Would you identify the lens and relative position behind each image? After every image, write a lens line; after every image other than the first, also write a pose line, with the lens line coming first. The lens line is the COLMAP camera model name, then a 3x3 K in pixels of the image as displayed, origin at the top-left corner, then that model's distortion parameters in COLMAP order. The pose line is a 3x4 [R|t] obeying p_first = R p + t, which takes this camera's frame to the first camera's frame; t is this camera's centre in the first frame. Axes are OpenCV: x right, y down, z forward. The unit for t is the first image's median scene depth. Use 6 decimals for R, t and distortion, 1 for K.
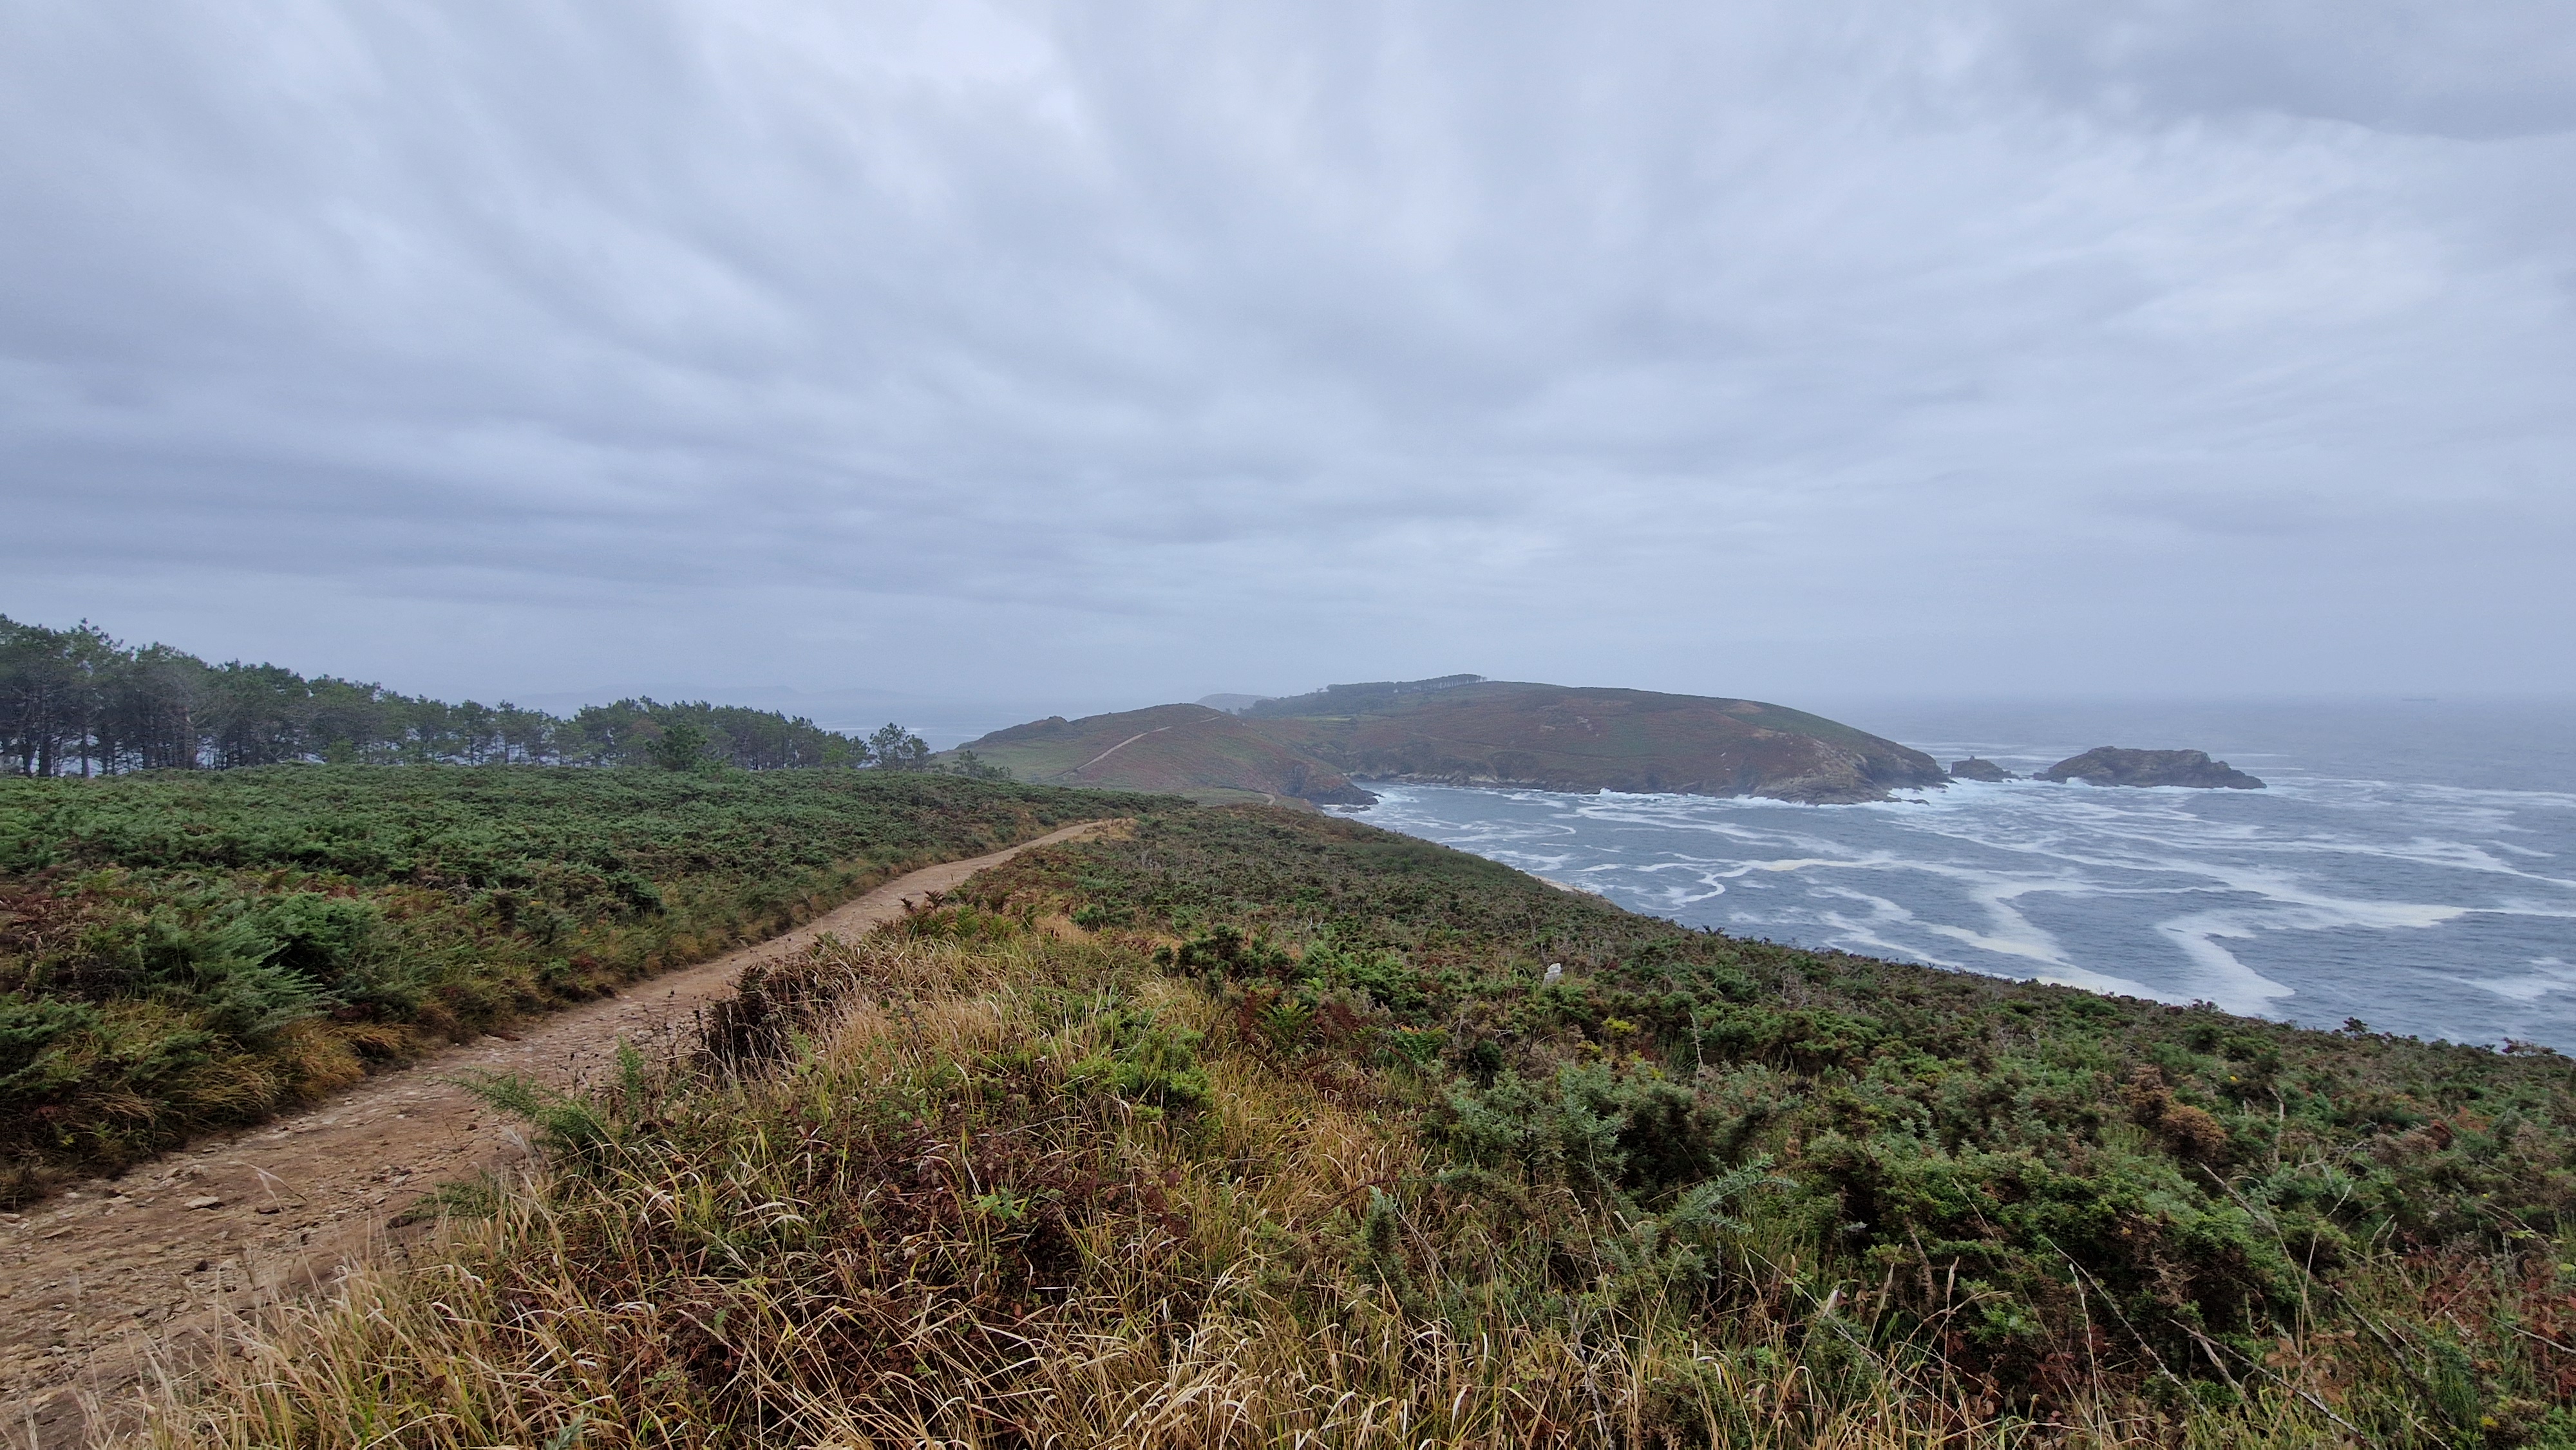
lens RADIAL K [[1049.0, 0, 1288.0], [0, 1049.0, 725.0], [0, 0, 1]] dist [0.021813, 0.000228]
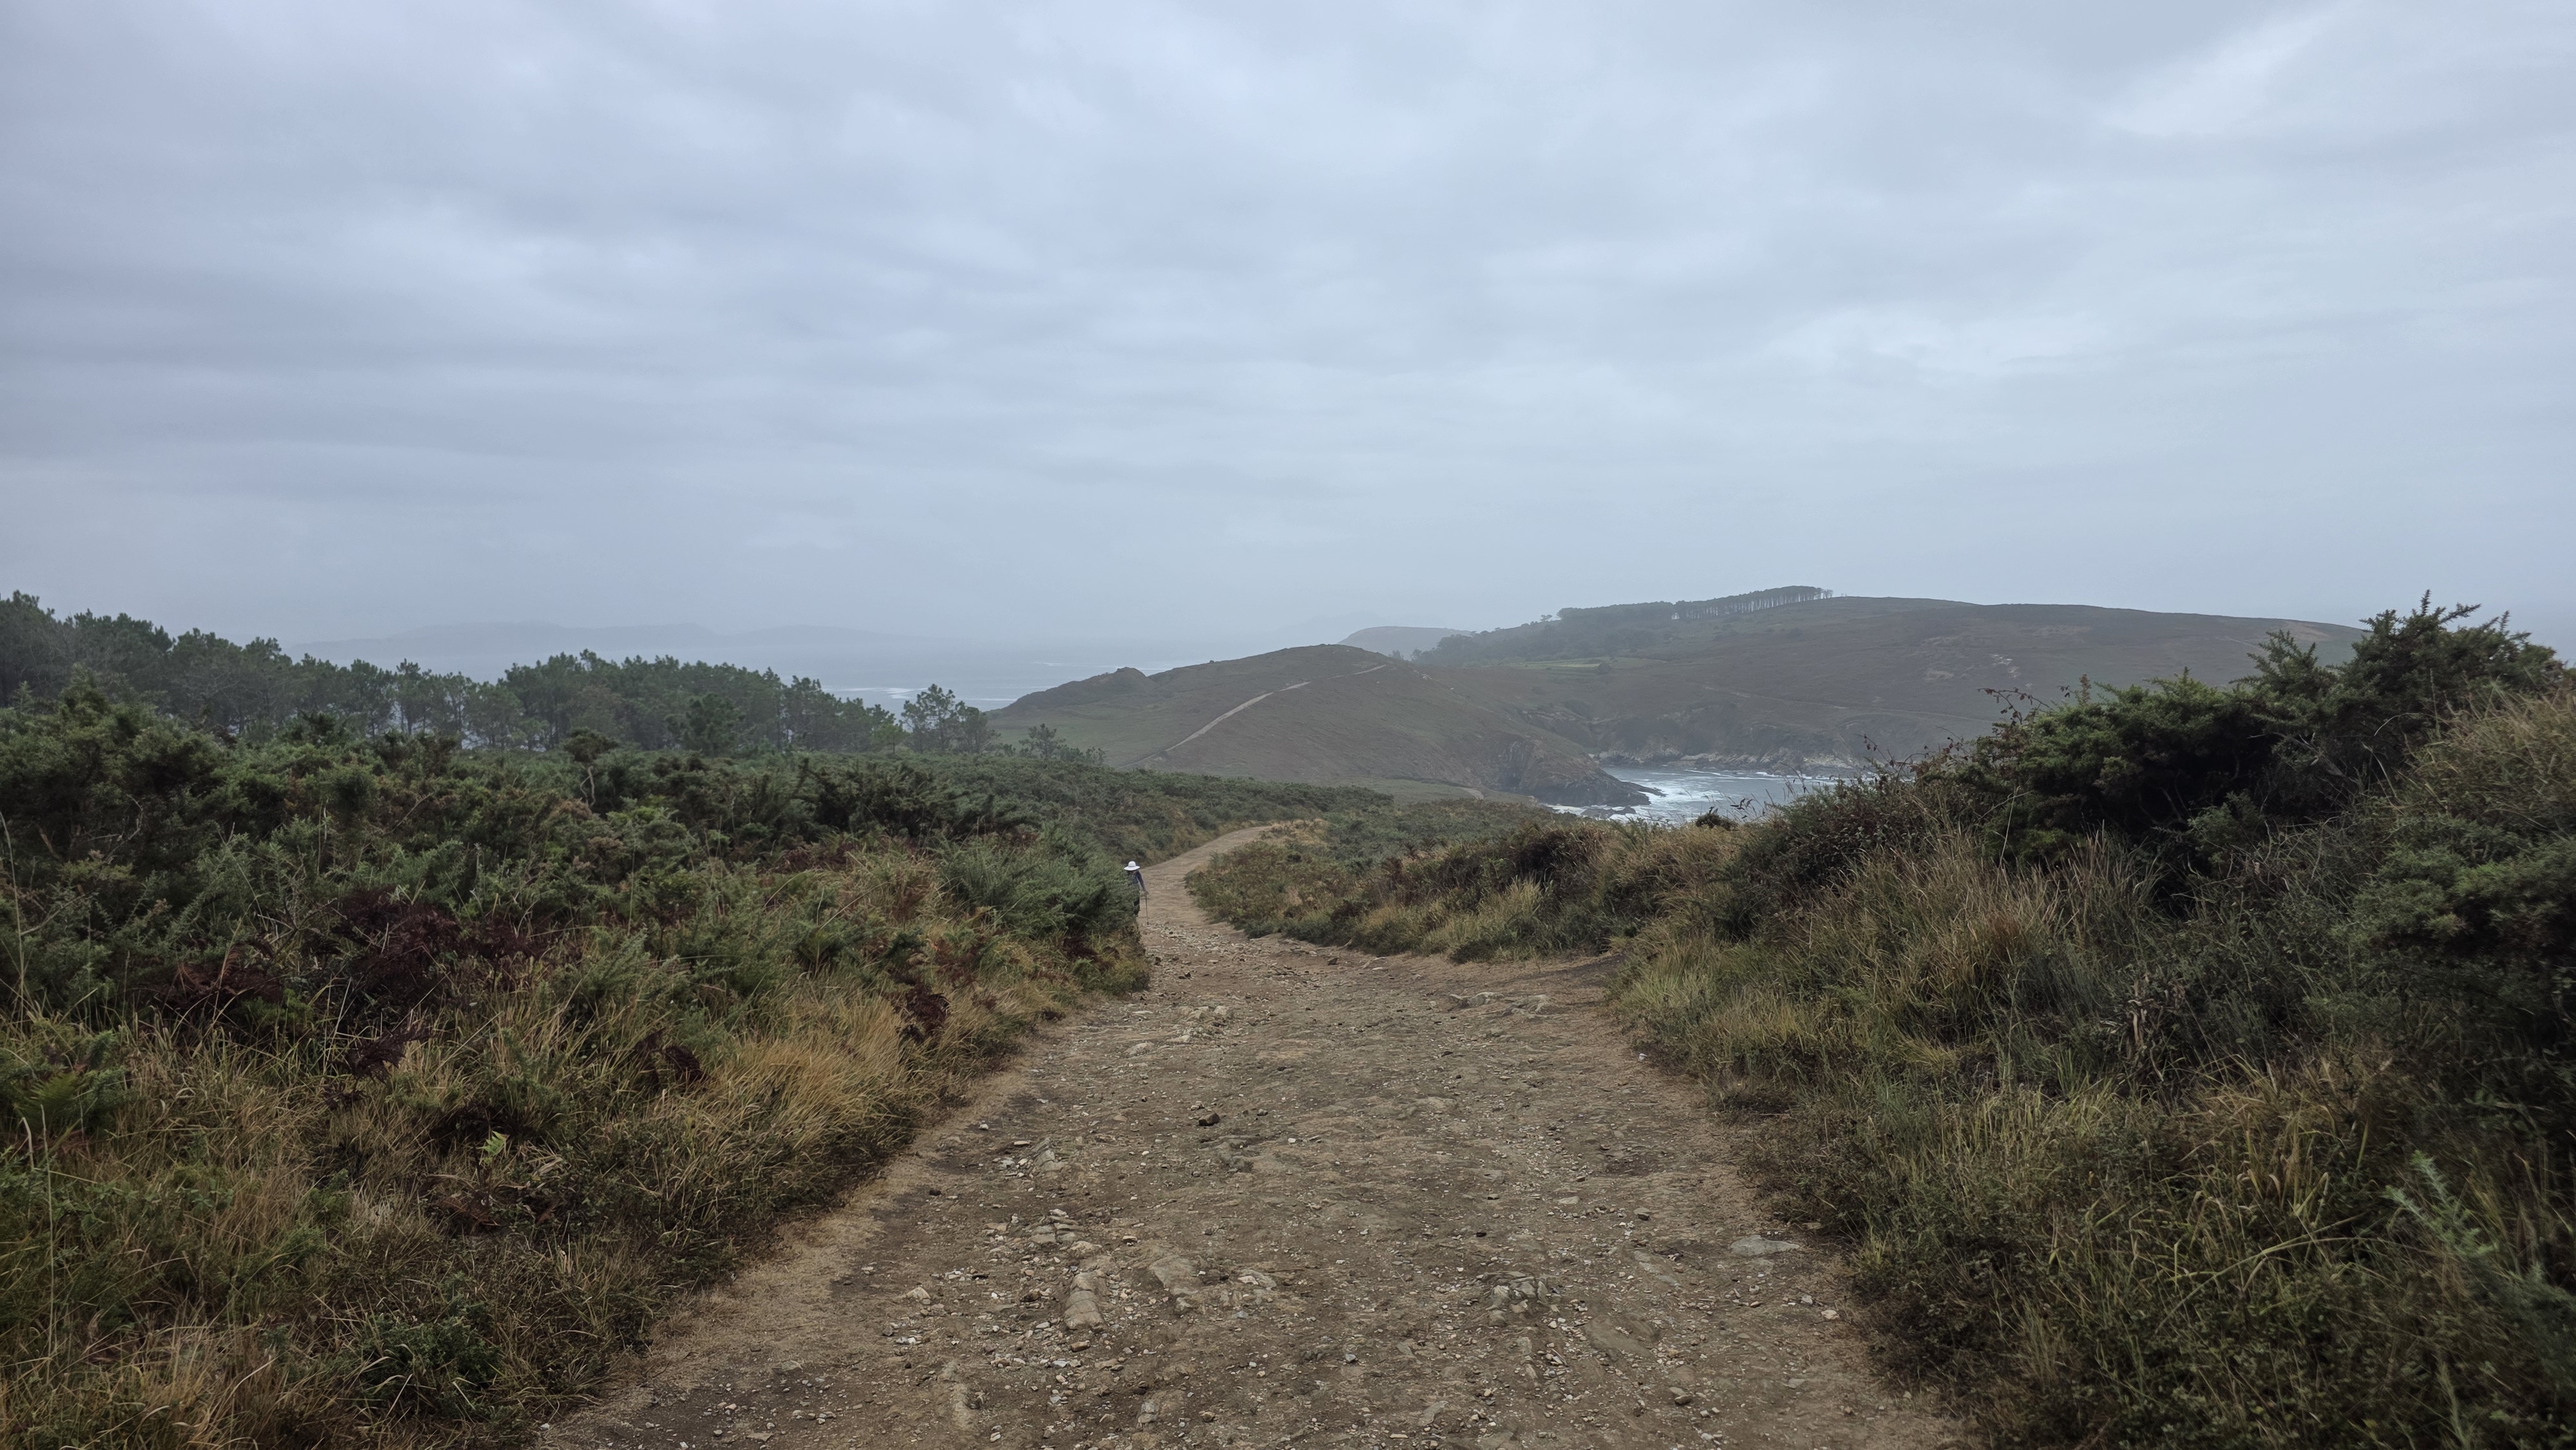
lens RADIAL K [[1749.0, 0, 1284.4], [0, 1749.0, 730.2], [0, 0, 1]] dist [0.080499, -0.072594]
pose [[0.993454, -0.009470, -0.113843, -0.021811], [0.013016, 0.999452, 0.030440, -0.004096], [0.113492, -0.031722, 0.993032, -0.101421]]
